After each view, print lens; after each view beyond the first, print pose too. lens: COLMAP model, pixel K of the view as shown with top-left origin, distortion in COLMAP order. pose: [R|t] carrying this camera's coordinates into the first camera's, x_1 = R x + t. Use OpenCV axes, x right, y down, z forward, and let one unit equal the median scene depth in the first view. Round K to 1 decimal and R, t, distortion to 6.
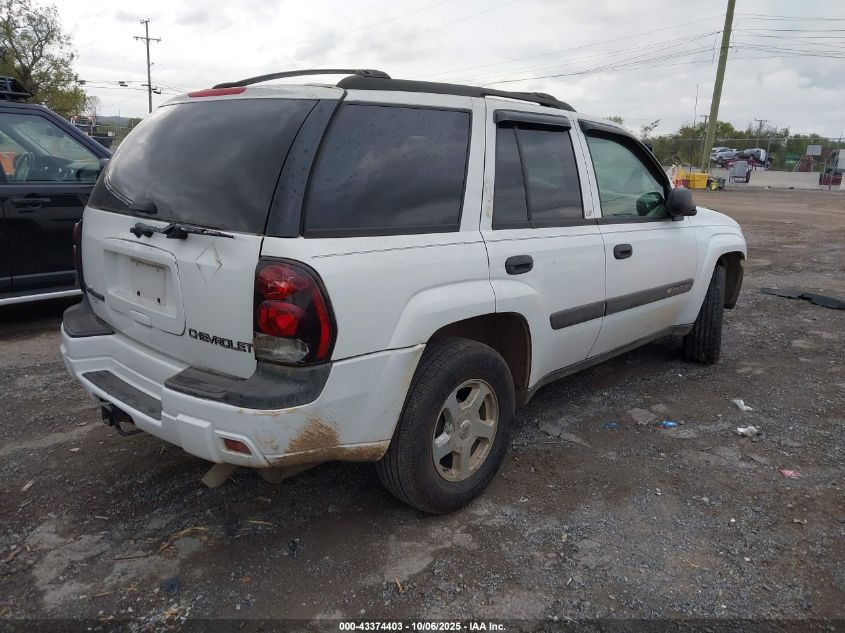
lens RADIAL K [[657.2, 0, 422.5], [0, 657.2, 316.5], [0, 0, 1]] dist [0.000567, -0.005617]
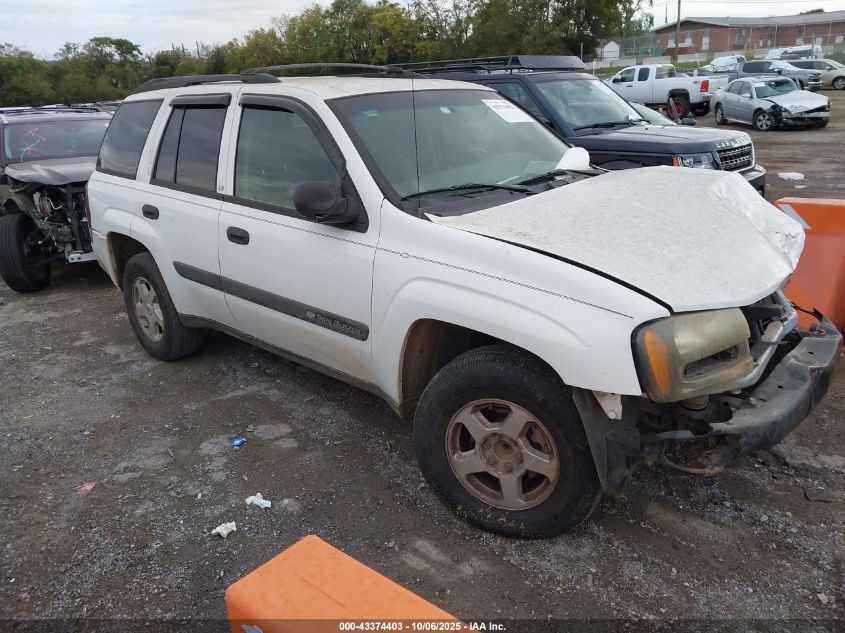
lens RADIAL K [[657.2, 0, 422.5], [0, 657.2, 316.5], [0, 0, 1]] dist [0.000567, -0.005617]
pose [[-0.003719, 0.306678, -0.951806, 1.268085], [-0.202506, 0.931861, 0.301043, -0.336438], [0.979274, 0.193866, 0.058638, 1.261672]]
